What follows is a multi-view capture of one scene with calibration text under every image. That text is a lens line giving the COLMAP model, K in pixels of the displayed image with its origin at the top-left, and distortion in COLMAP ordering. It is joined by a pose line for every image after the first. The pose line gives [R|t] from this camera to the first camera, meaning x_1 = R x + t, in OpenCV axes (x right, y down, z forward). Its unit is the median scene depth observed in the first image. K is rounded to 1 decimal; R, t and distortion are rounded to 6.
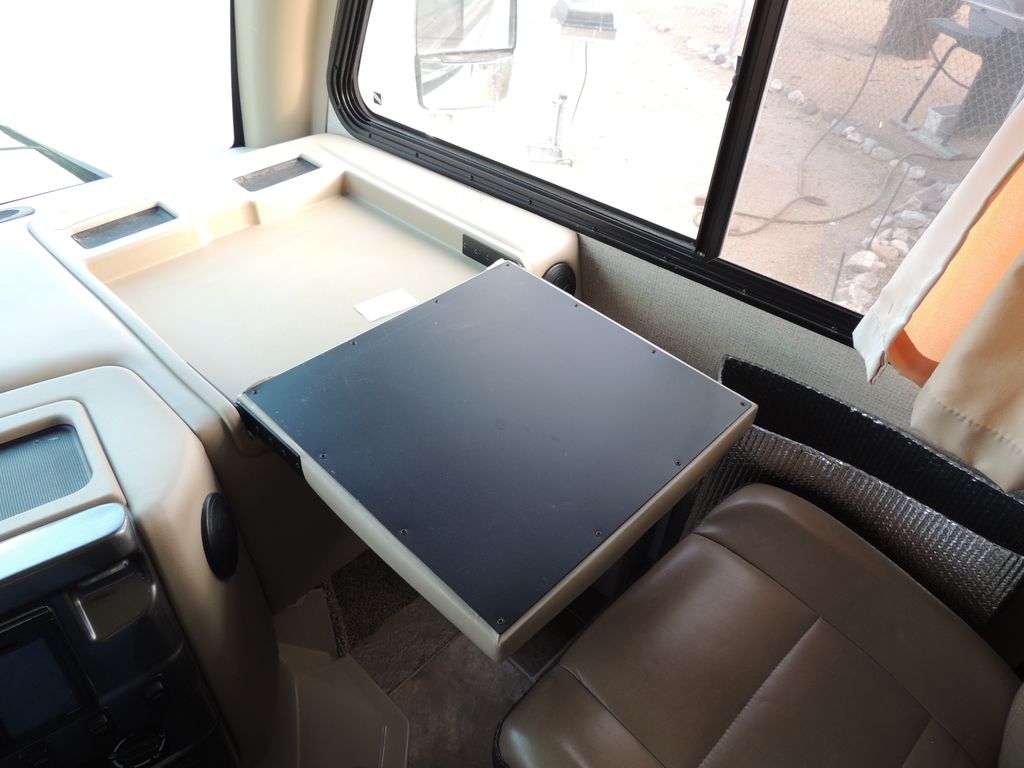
lens RADIAL K [[724.6, 0, 509.0], [0, 724.6, 379.5], [0, 0, 1]] dist [-0.000456, -0.009316]
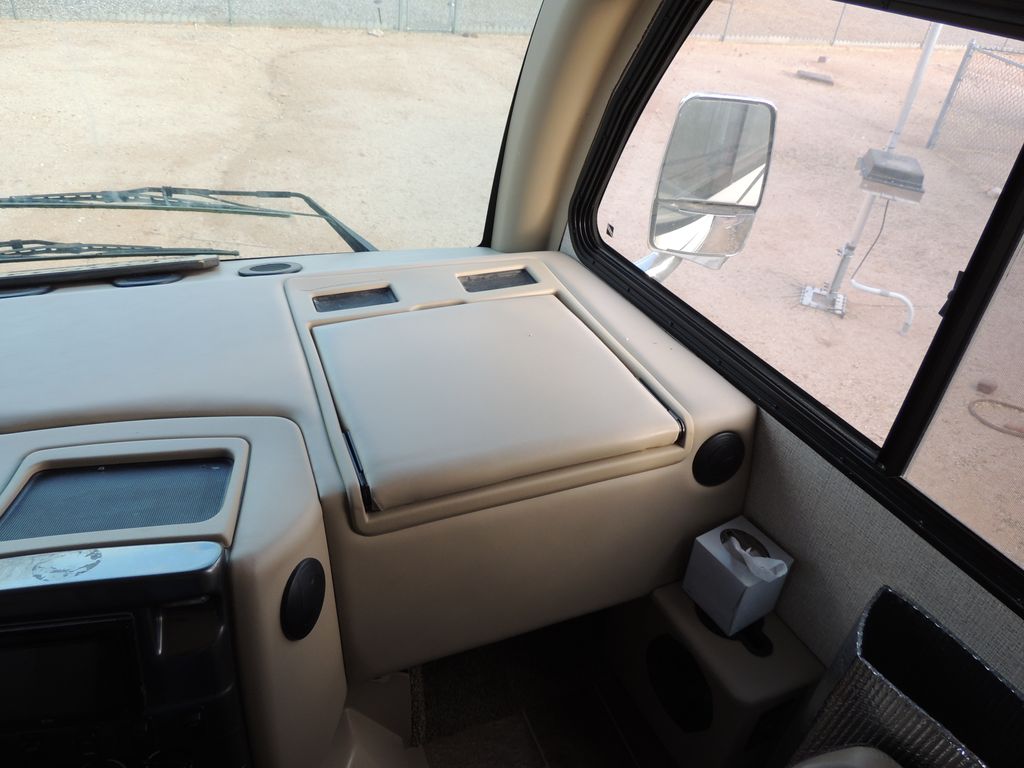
lens RADIAL K [[724.6, 0, 510.8], [0, 724.6, 384.8], [0, 0, 1]] dist [-0.000456, -0.009316]
pose [[0.912214, 0.247727, -0.326340, 0.087175], [-0.287565, 0.954474, -0.079280, -0.051265], [0.291843, 0.166164, 0.941922, 0.006718]]
